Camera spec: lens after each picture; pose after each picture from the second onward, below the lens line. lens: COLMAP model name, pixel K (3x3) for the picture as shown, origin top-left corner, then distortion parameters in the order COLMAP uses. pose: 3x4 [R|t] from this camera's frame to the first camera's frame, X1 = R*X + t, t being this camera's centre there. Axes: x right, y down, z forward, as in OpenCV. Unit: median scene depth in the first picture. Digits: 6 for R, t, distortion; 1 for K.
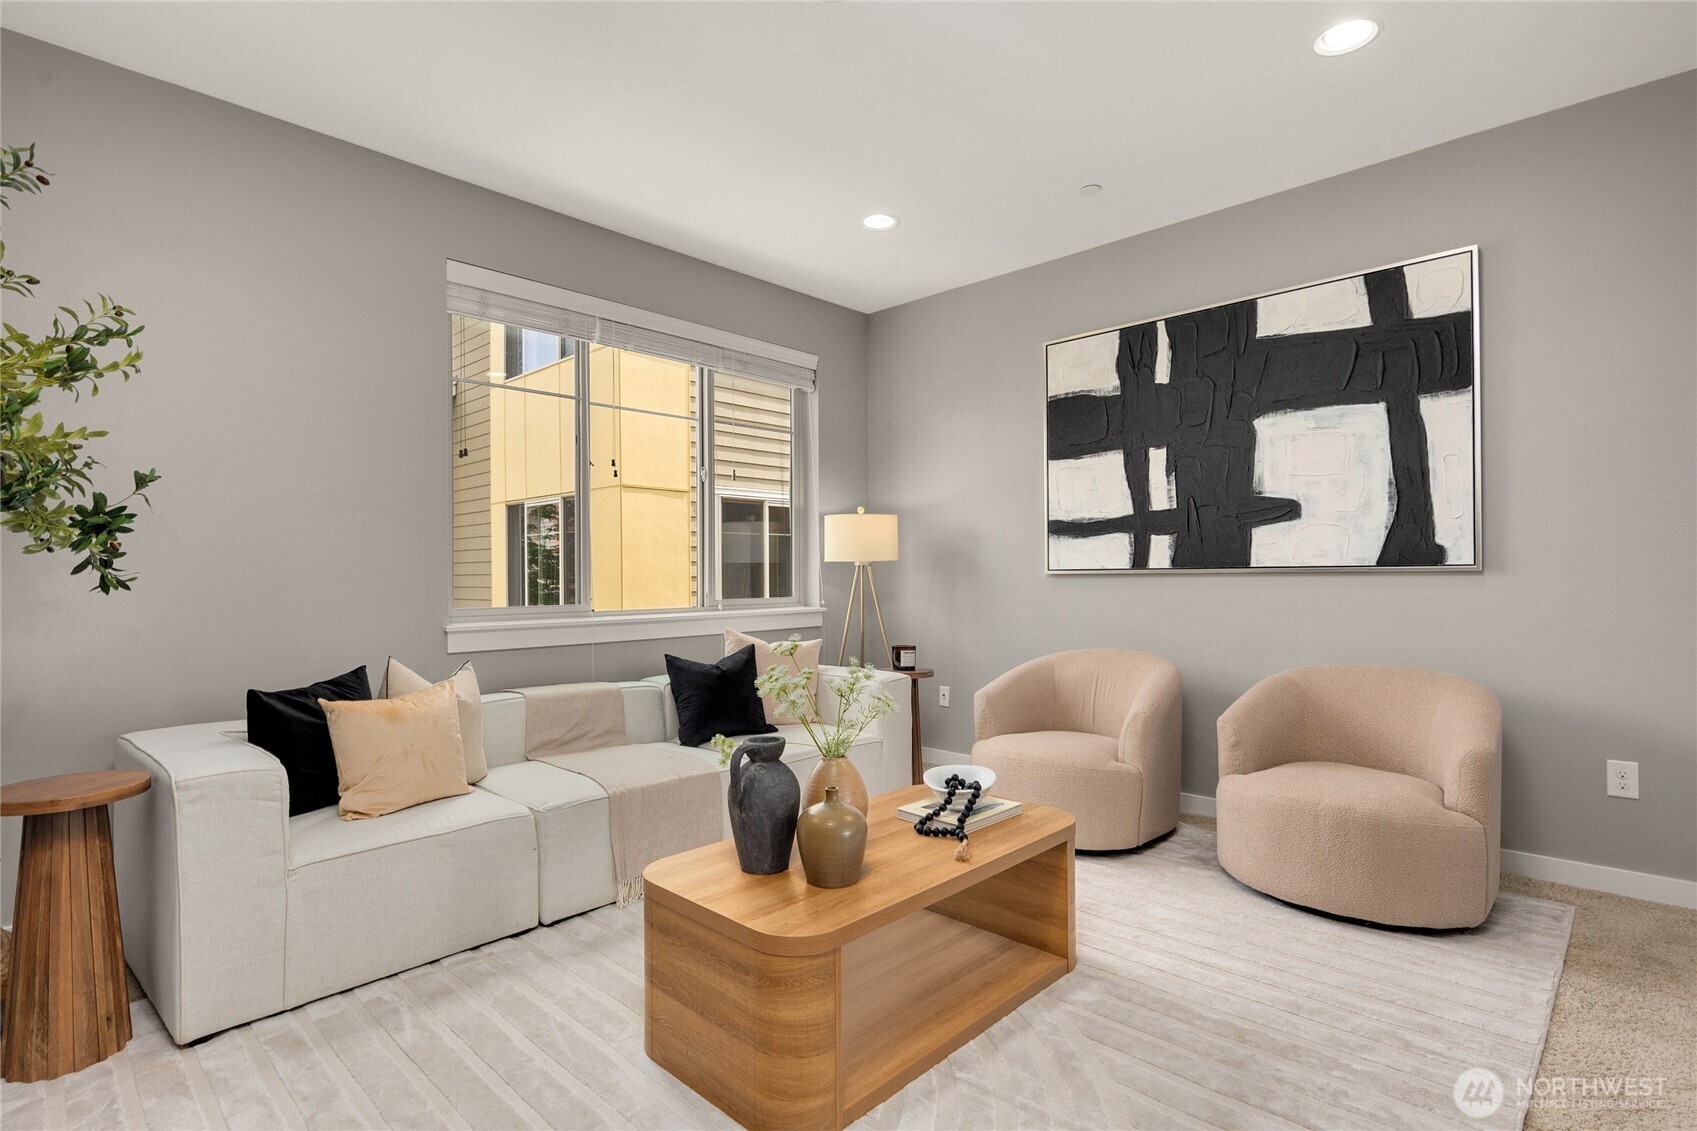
lens RADIAL K [[828.0, 0, 842.5], [0, 828.0, 575.5], [0, 0, 1]] dist [-0.000422, -0.000325]
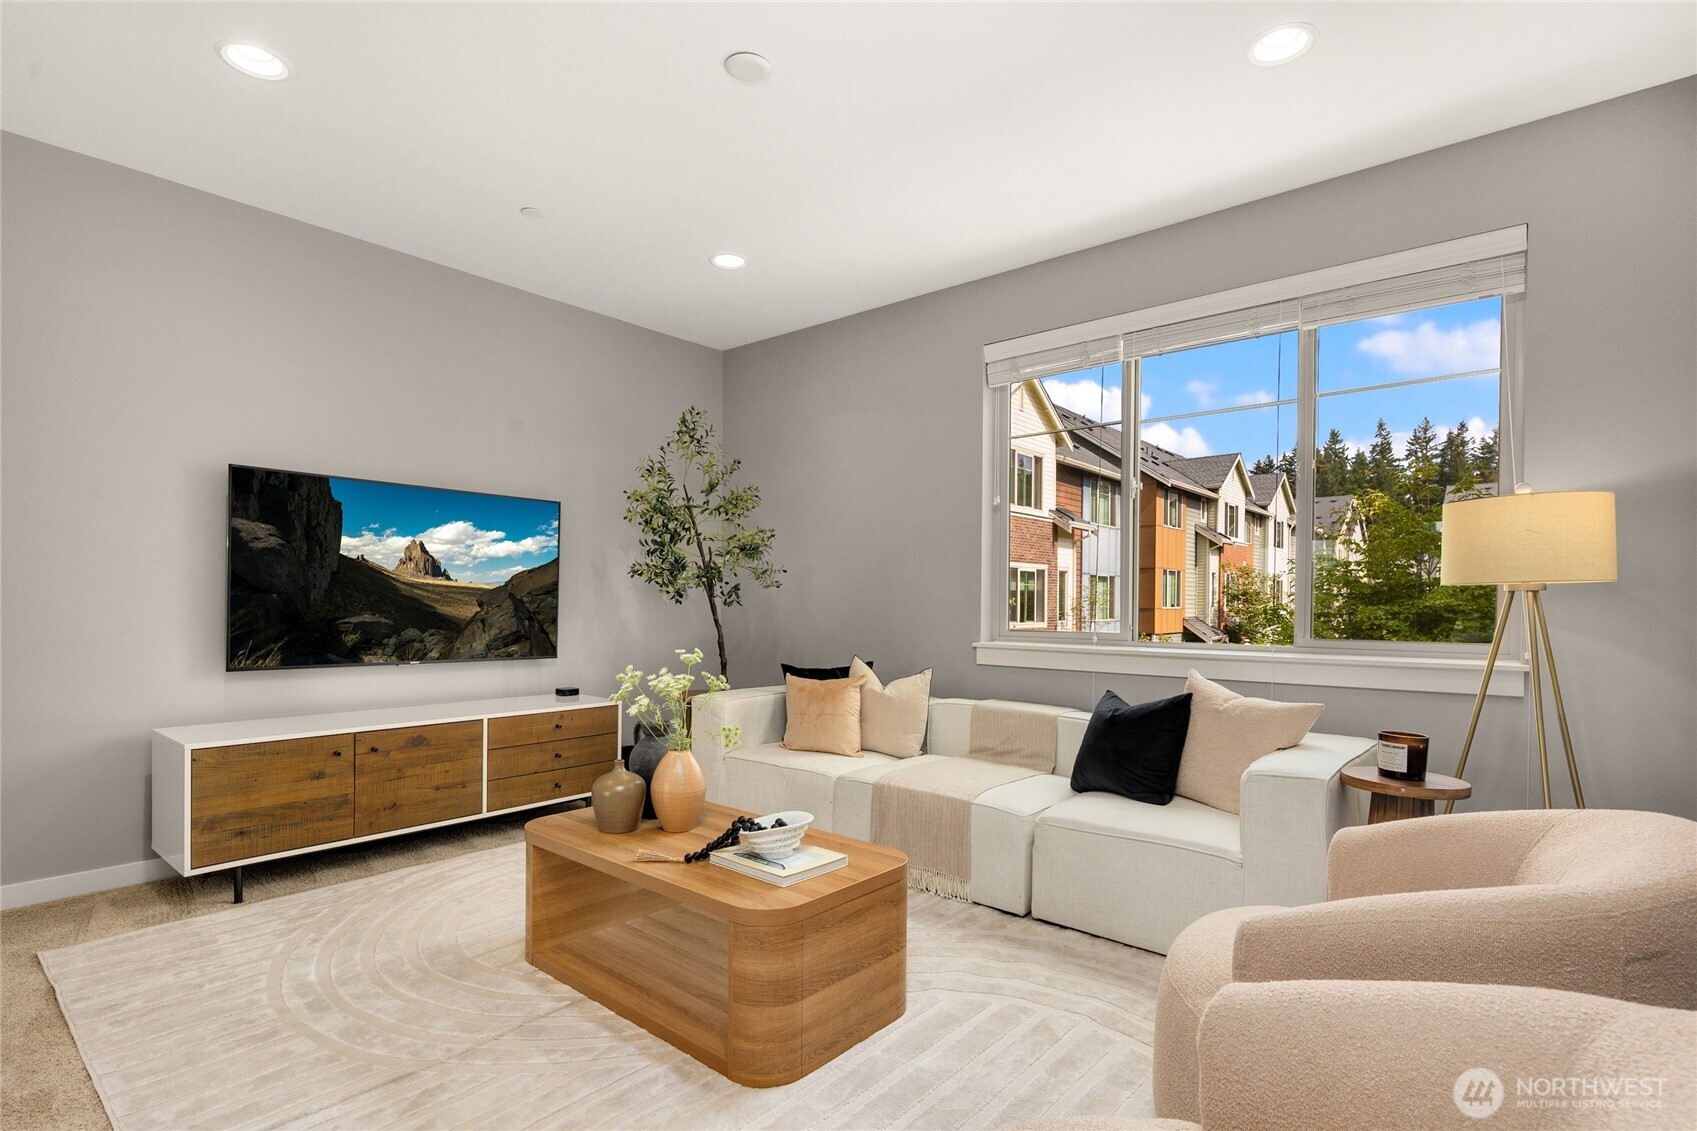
lens RADIAL K [[815.5, 0, 852.2], [0, 815.5, 634.6], [0, 0, 1]] dist [0.000644, -0.000025]
pose [[0.068122, 0.040889, -0.996839, 0.740798], [-0.011948, 0.999122, 0.040166, 0.000902], [0.997605, 0.009174, 0.068550, 0.729551]]
